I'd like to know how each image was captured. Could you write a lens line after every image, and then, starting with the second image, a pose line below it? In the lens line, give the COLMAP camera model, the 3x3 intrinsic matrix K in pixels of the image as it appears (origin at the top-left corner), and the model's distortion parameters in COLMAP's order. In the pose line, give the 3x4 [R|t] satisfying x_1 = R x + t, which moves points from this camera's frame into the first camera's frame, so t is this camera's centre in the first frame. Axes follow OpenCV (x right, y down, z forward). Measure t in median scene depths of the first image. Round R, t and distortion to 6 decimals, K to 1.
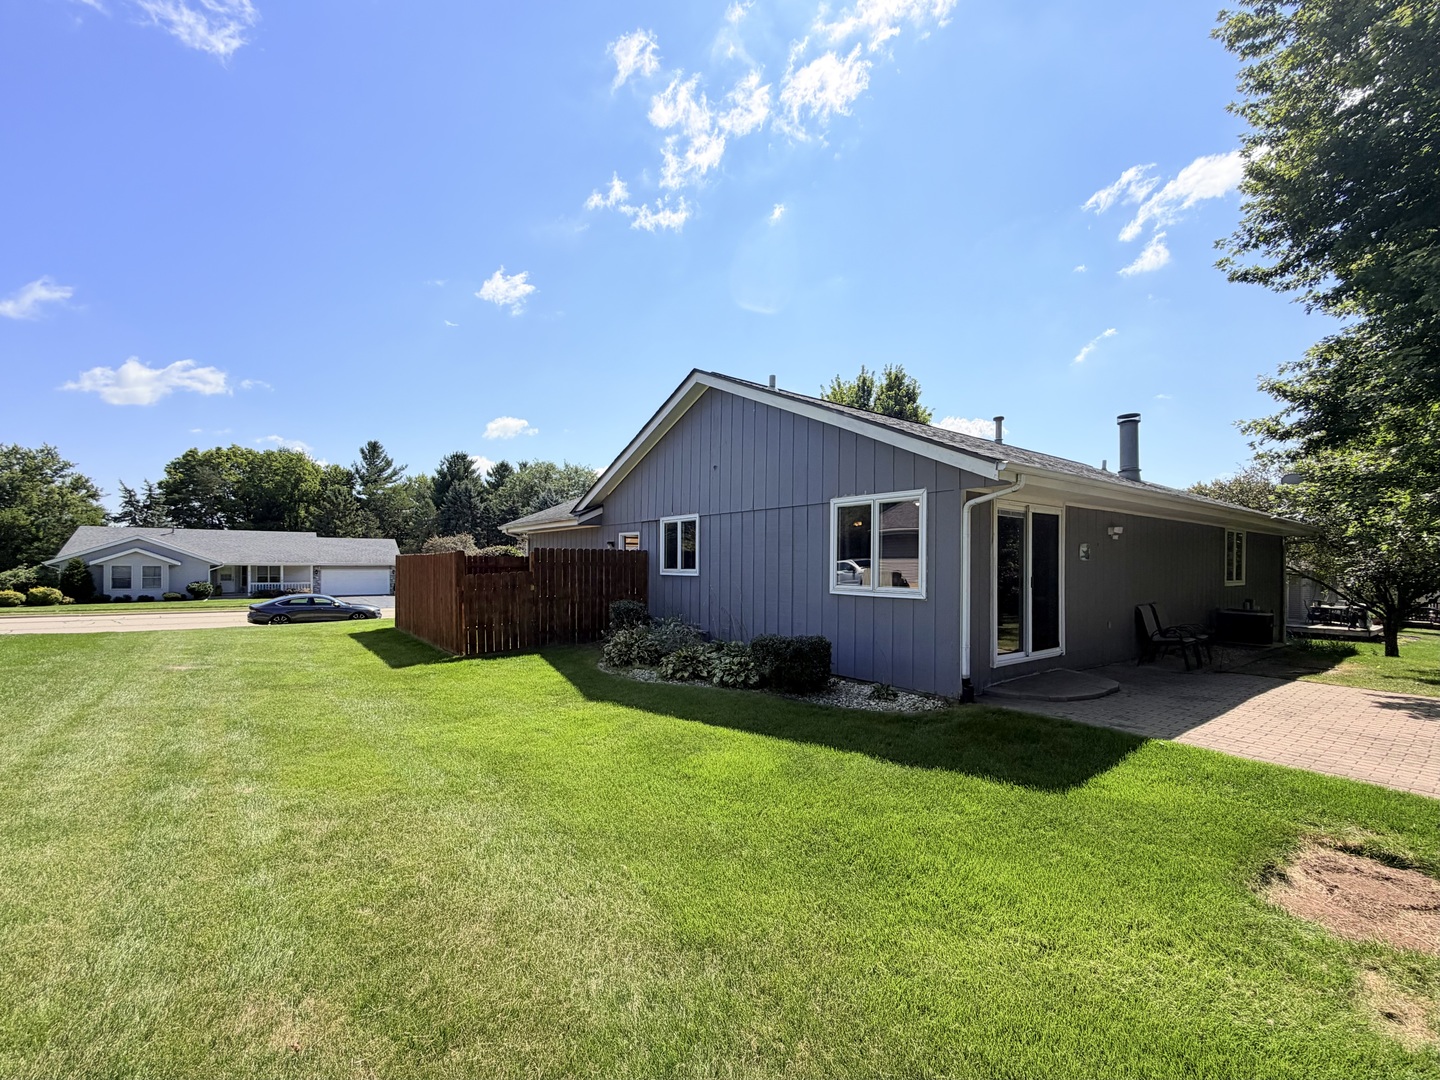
lens RADIAL K [[588.8, 0, 725.1], [0, 588.8, 561.3], [0, 0, 1]] dist [0.001233, 0.000069]
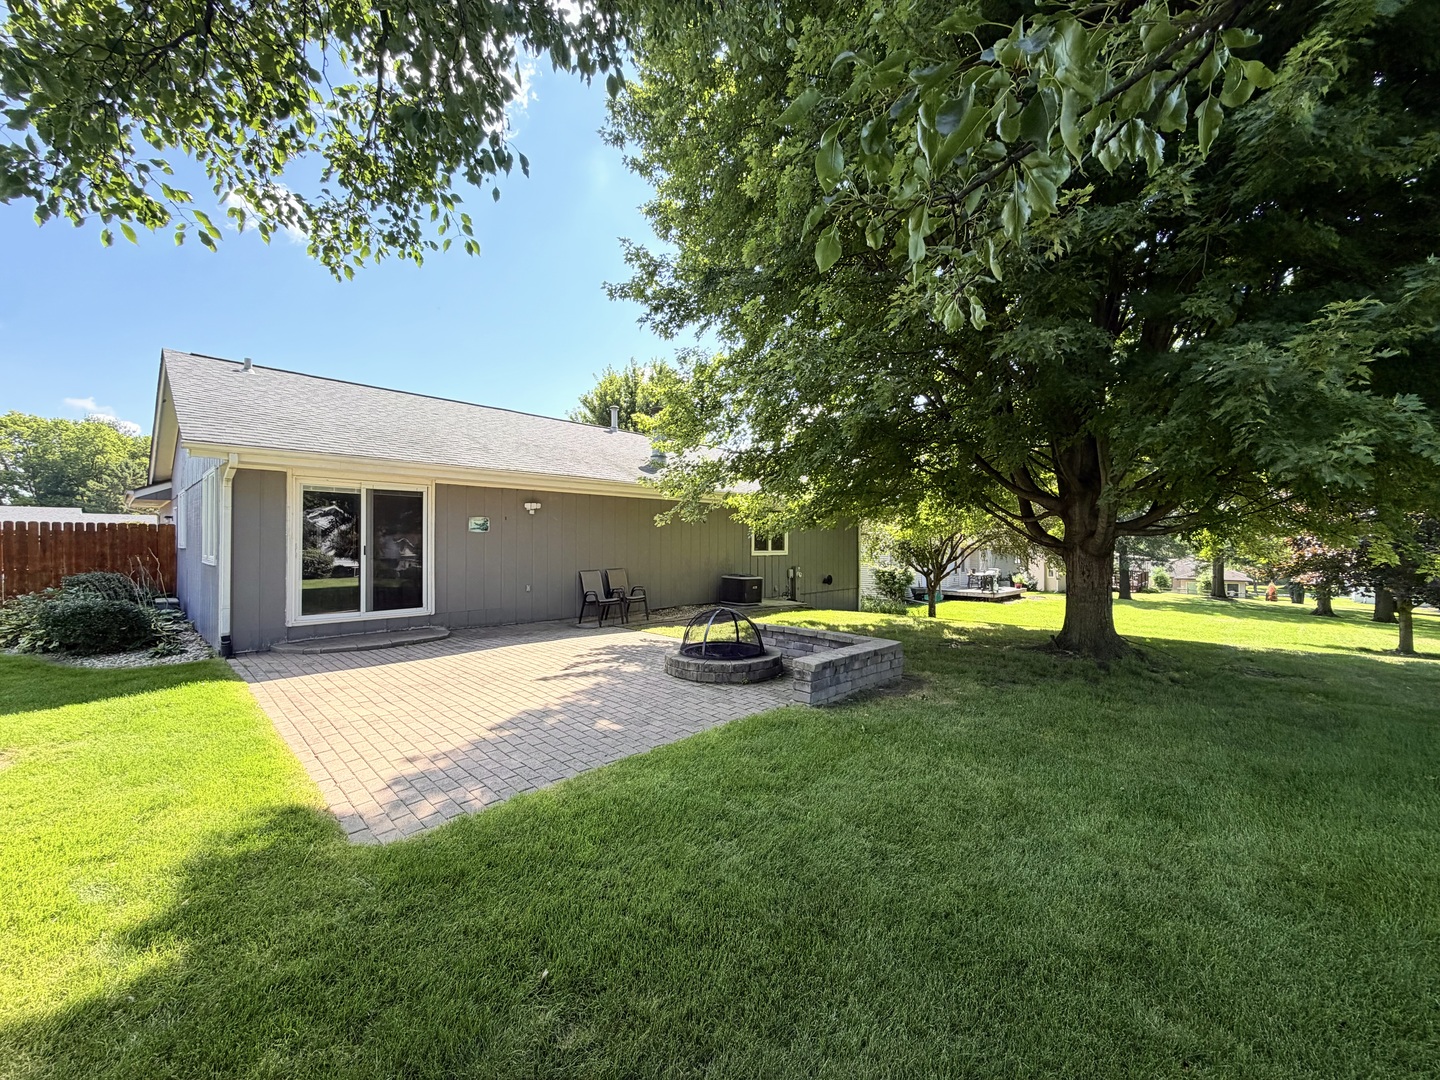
lens RADIAL K [[556.9, 0, 720.0], [0, 556.9, 540.0], [0, 0, 1]] dist [0.001930, 0.000261]
pose [[0.987220, -0.002722, 0.159340, 0.718898], [0.002638, 0.999996, 0.000736, 0.011973], [-0.159342, -0.000306, 0.987223, -0.120630]]
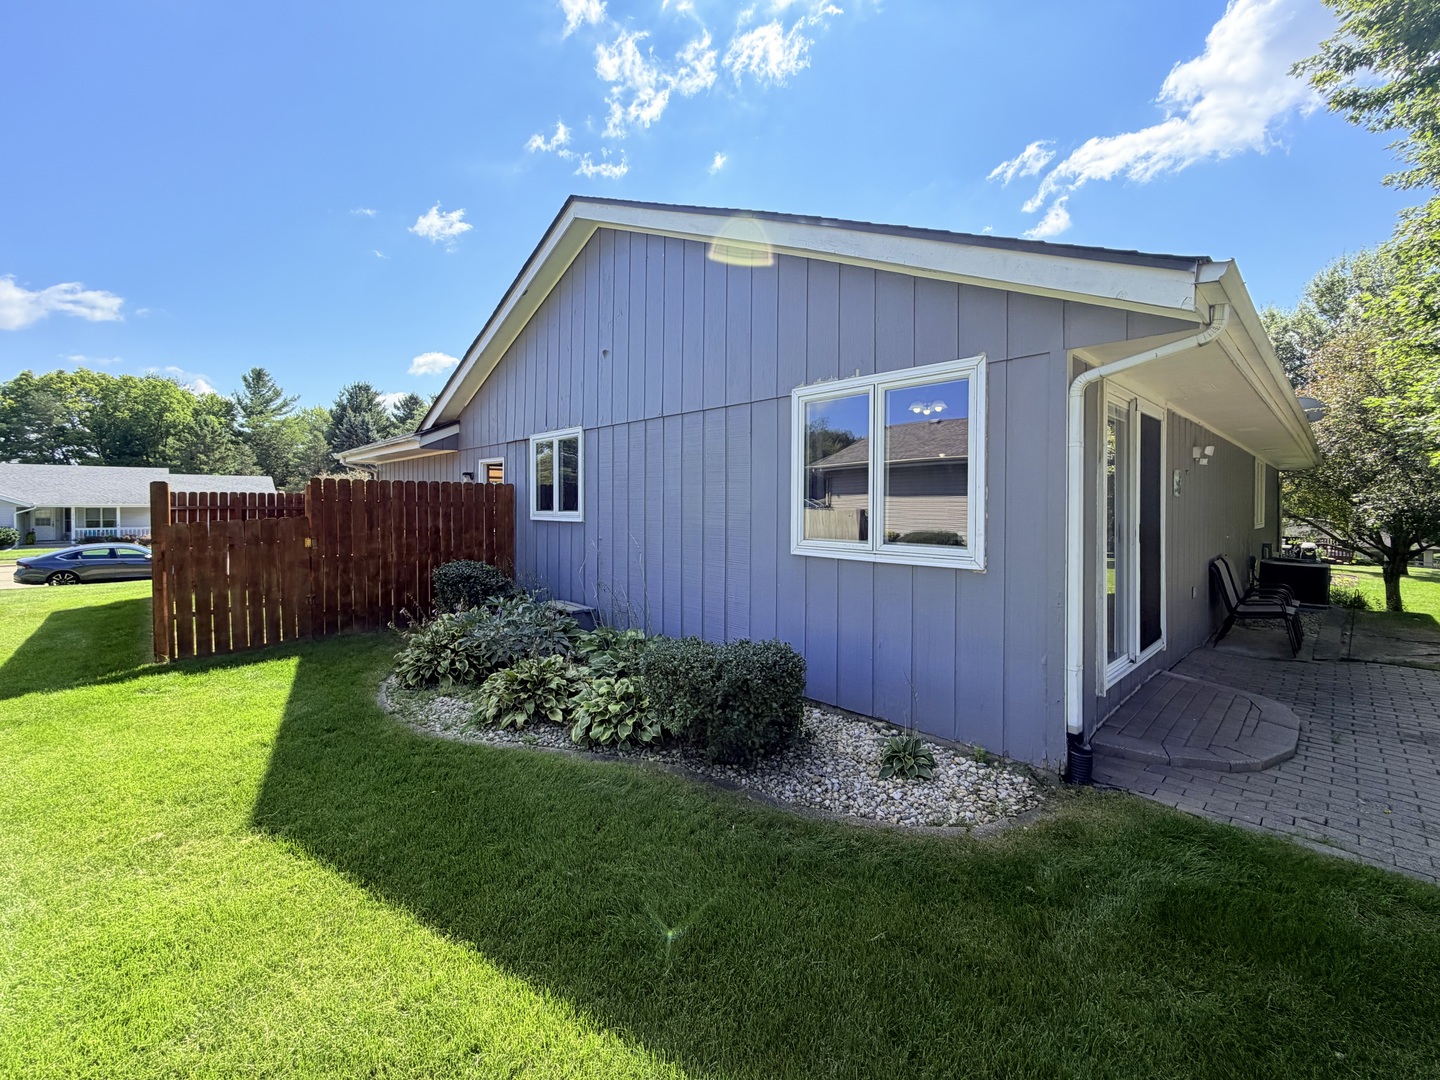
lens RADIAL K [[586.0, 0, 718.9], [0, 586.0, 501.2], [0, 0, 1]] dist [-0.000073, -0.000073]
pose [[0.994406, -0.002270, 0.105601, 0.036365], [0.002307, 0.999997, -0.000228, 0.002161], [-0.105601, 0.000471, 0.994409, 0.333178]]
